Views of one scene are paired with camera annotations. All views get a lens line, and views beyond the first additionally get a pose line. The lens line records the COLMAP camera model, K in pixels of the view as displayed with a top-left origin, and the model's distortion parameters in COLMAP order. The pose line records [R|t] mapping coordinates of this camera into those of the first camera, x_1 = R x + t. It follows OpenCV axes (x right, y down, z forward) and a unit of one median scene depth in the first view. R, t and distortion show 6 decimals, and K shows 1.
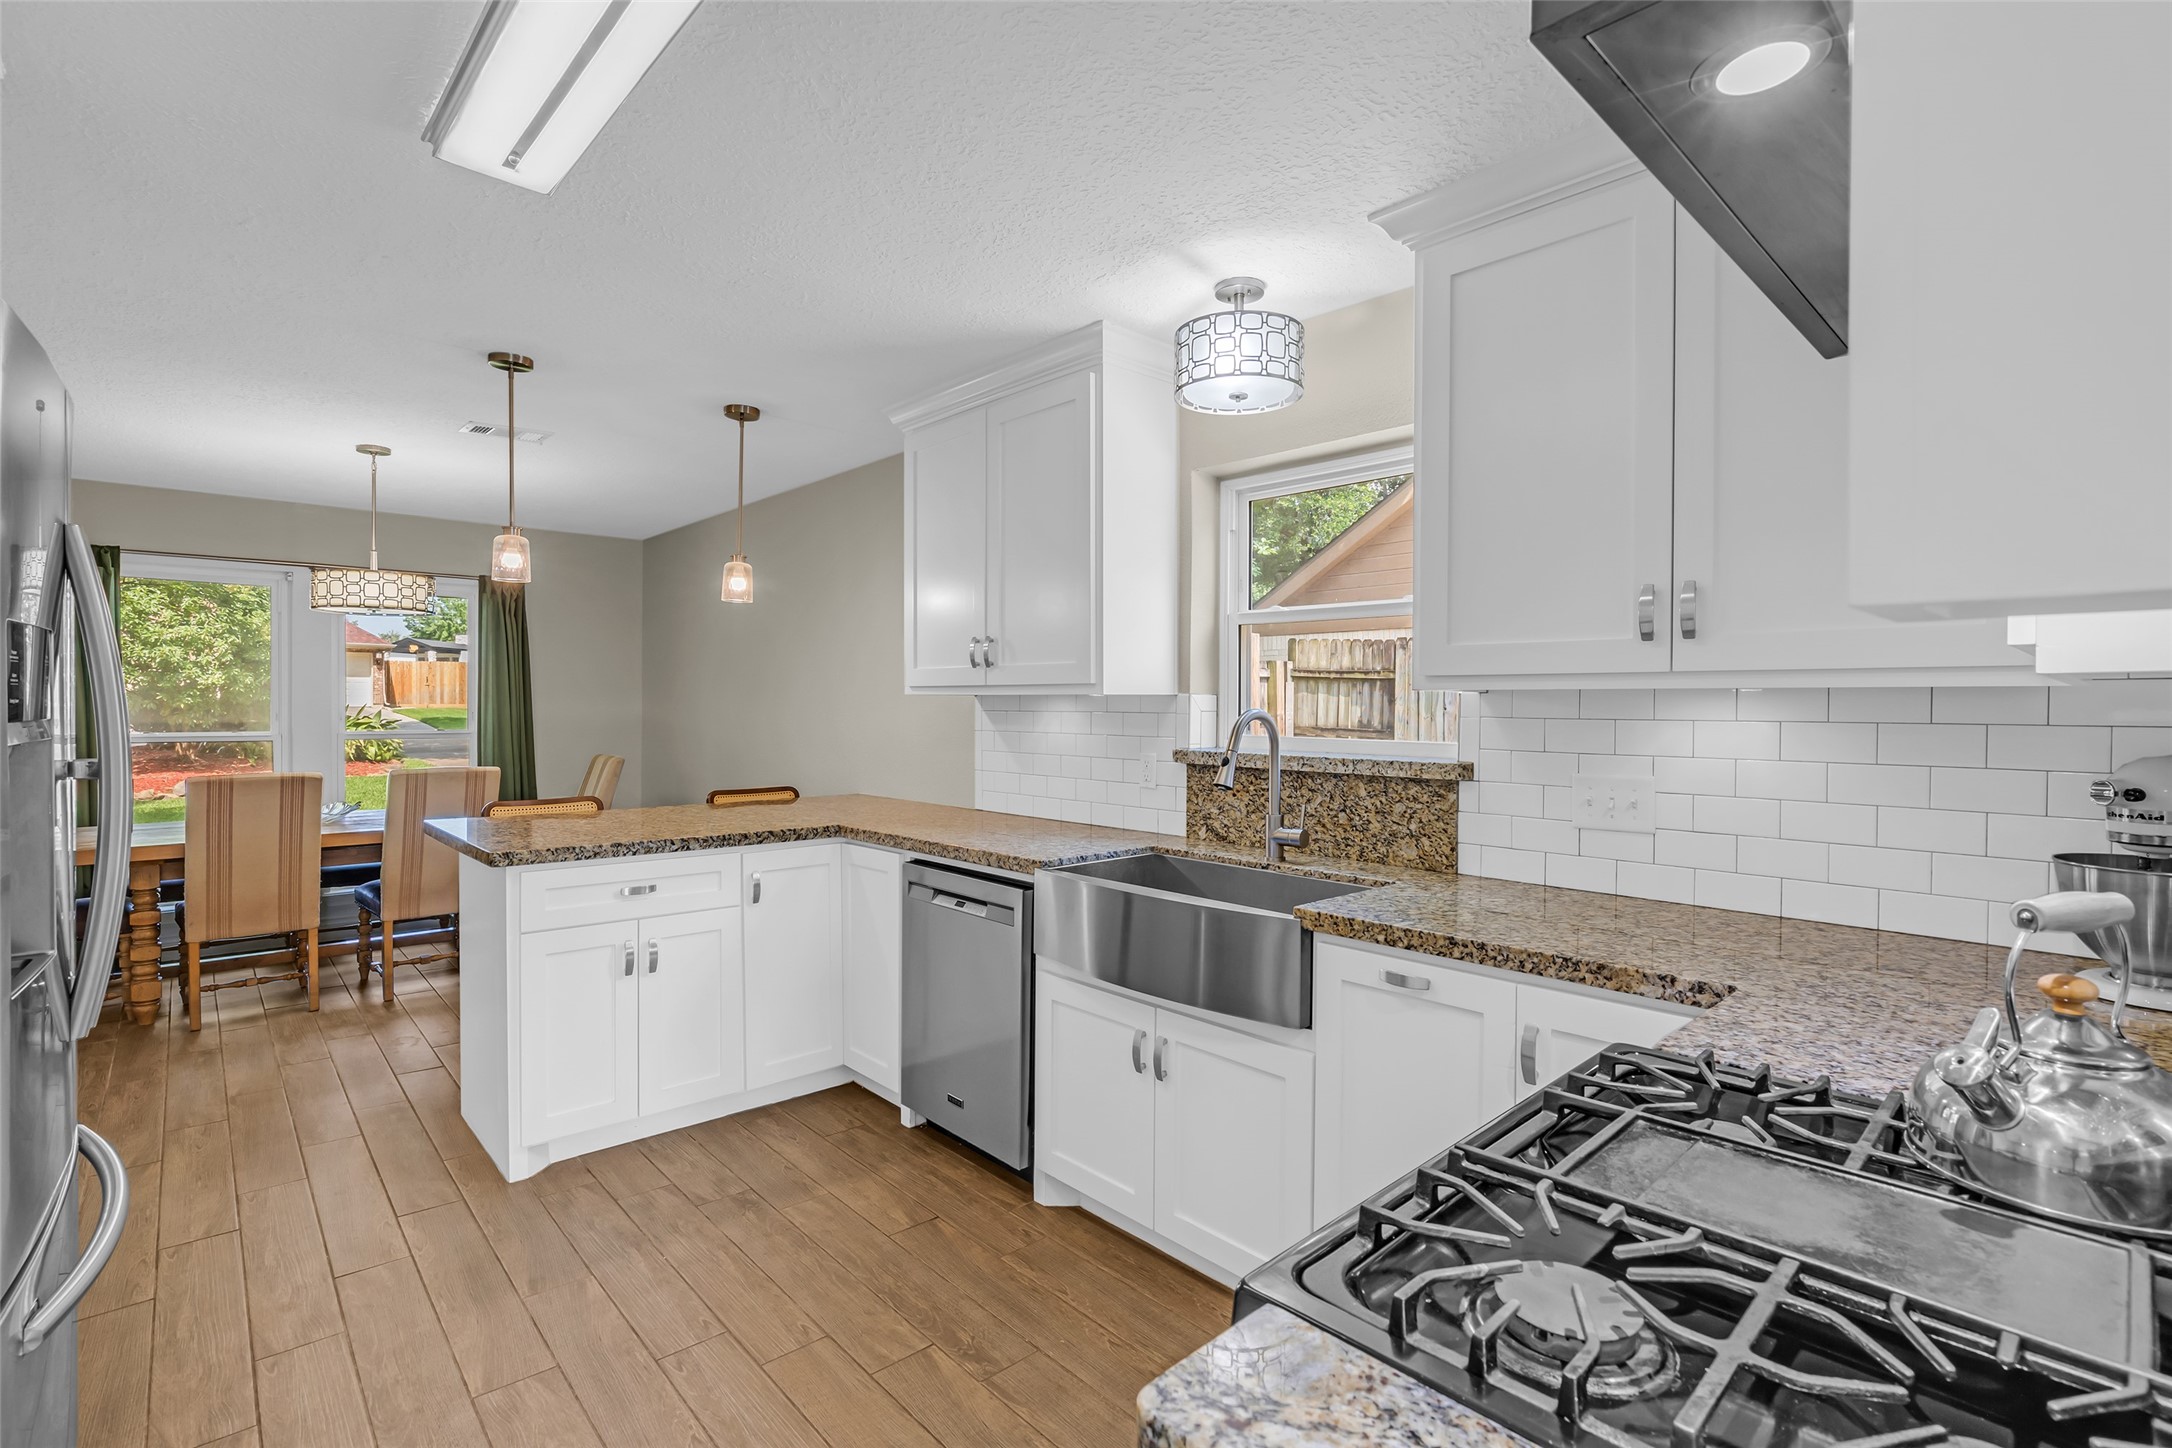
lens RADIAL K [[998.2, 0, 1081.8], [0, 998.2, 717.1], [0, 0, 1]] dist [-0.017633, 0.006046]
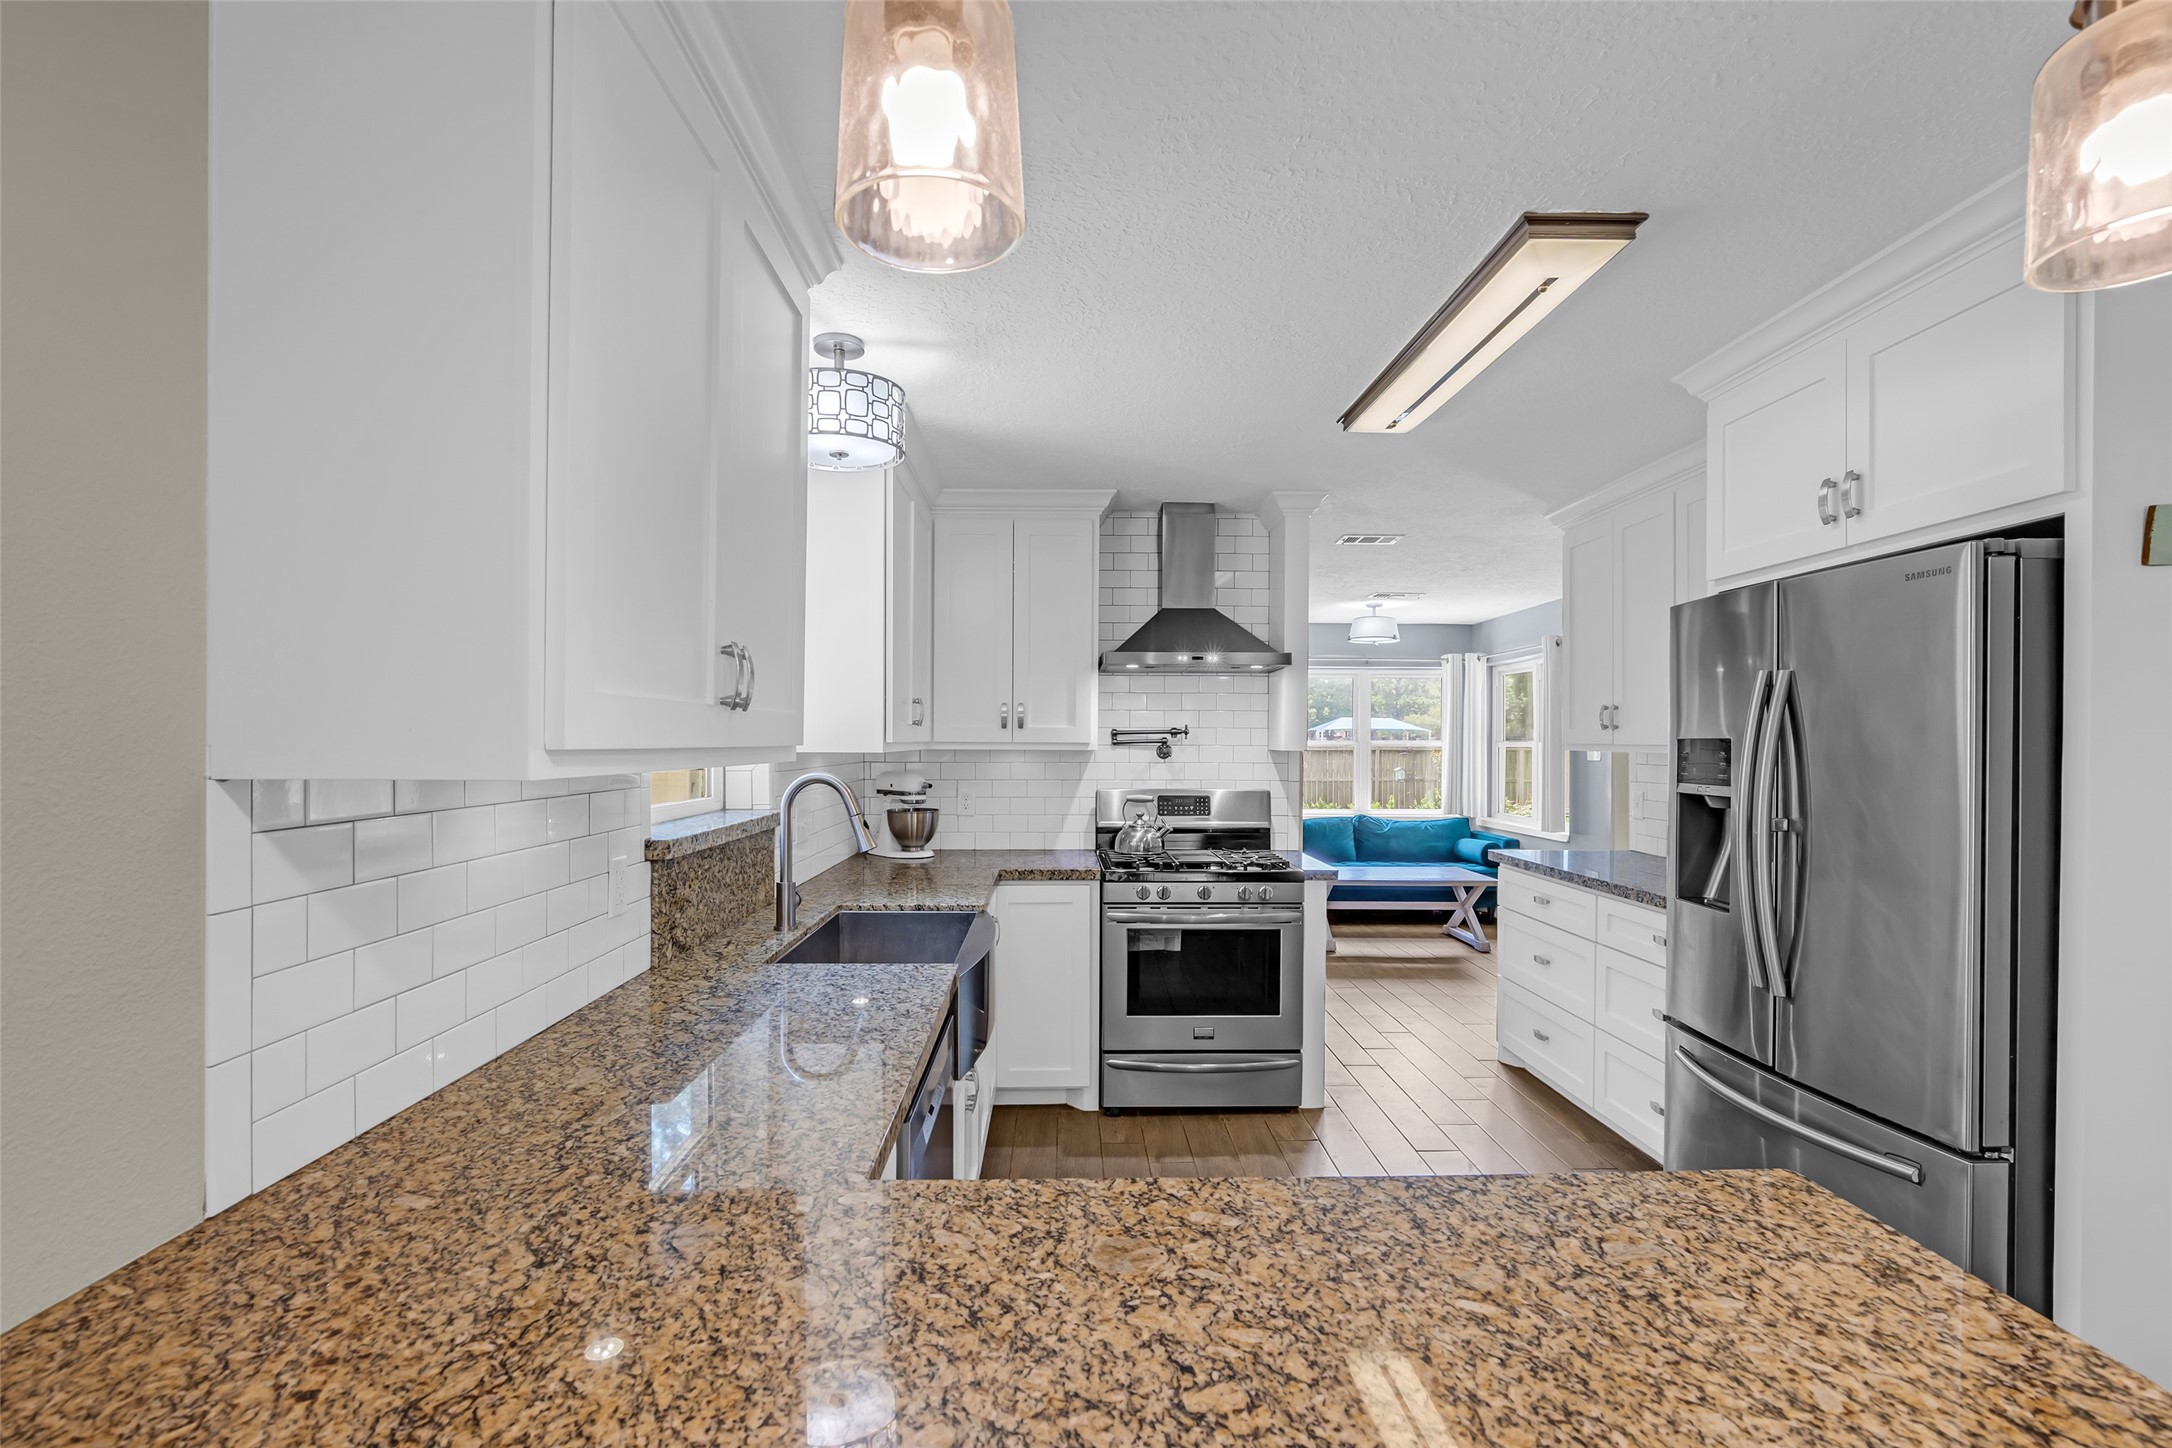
lens RADIAL K [[997.3, 0, 1083.3], [0, 997.3, 736.6], [0, 0, 1]] dist [-0.022414, 0.008269]
pose [[-0.748303, -0.008101, 0.663308, -0.642788], [-0.001287, 0.999941, 0.010761, -0.051491], [-0.663356, 0.007199, -0.748269, 1.498504]]
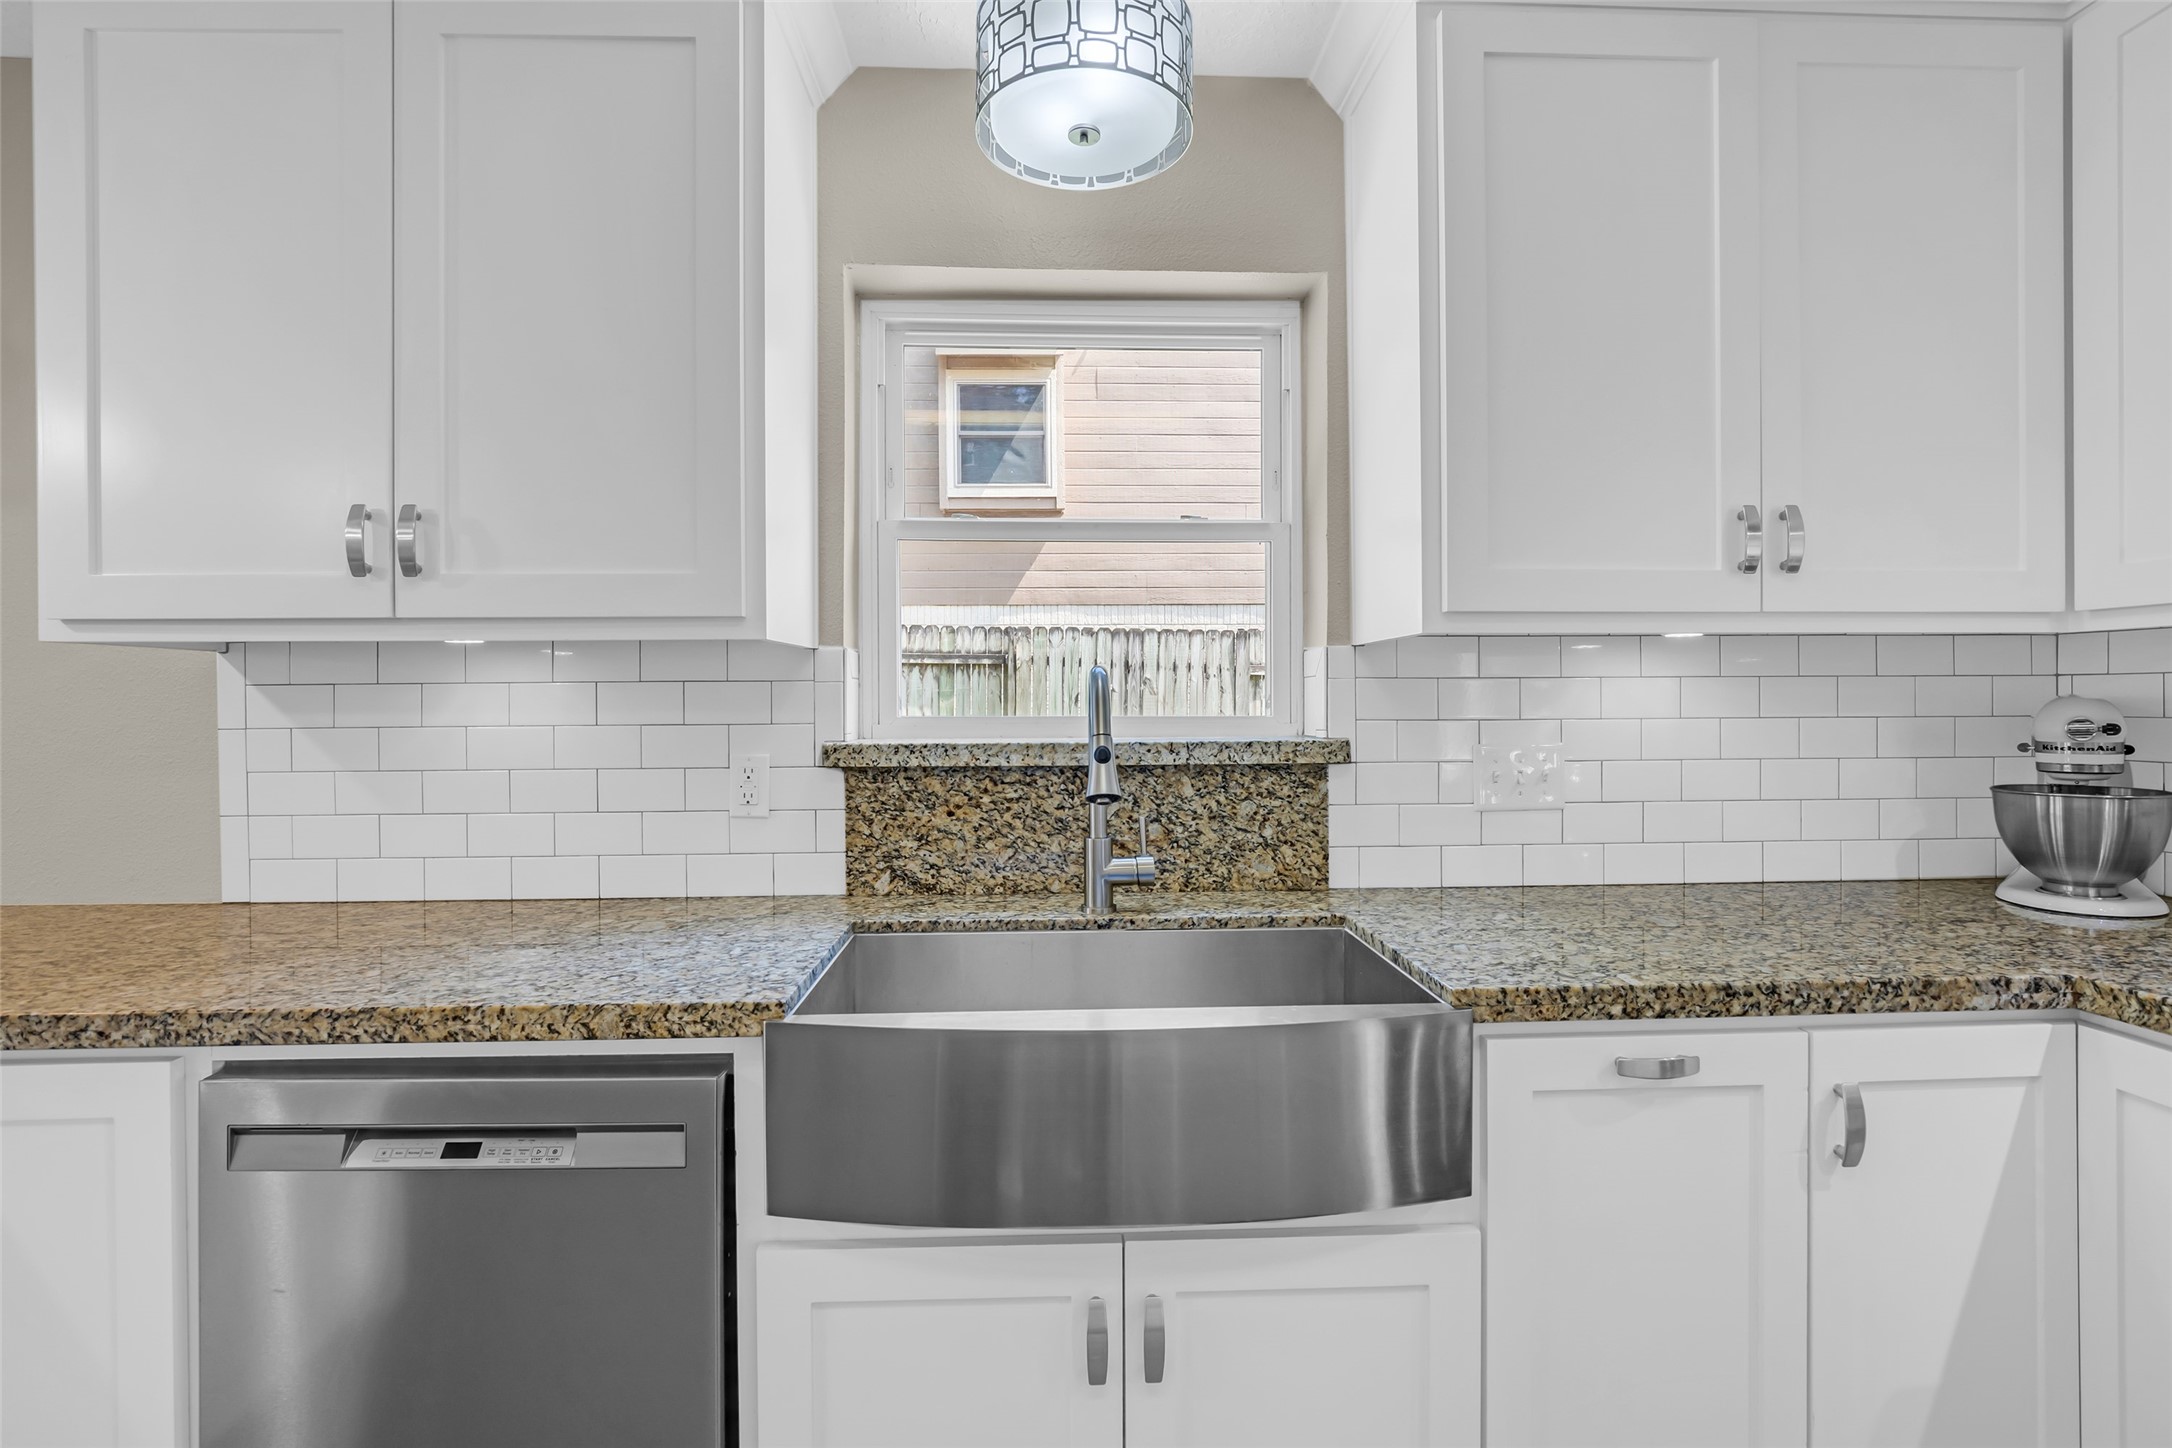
lens RADIAL K [[998.2, 0, 1081.8], [0, 998.2, 717.1], [0, 0, 1]] dist [-0.017633, 0.006046]
pose [[0.651217, -0.021019, 0.758601, -0.277229], [0.019850, 0.999746, 0.010661, 0.015663], [-0.758632, 0.008115, 0.651469, 0.591272]]
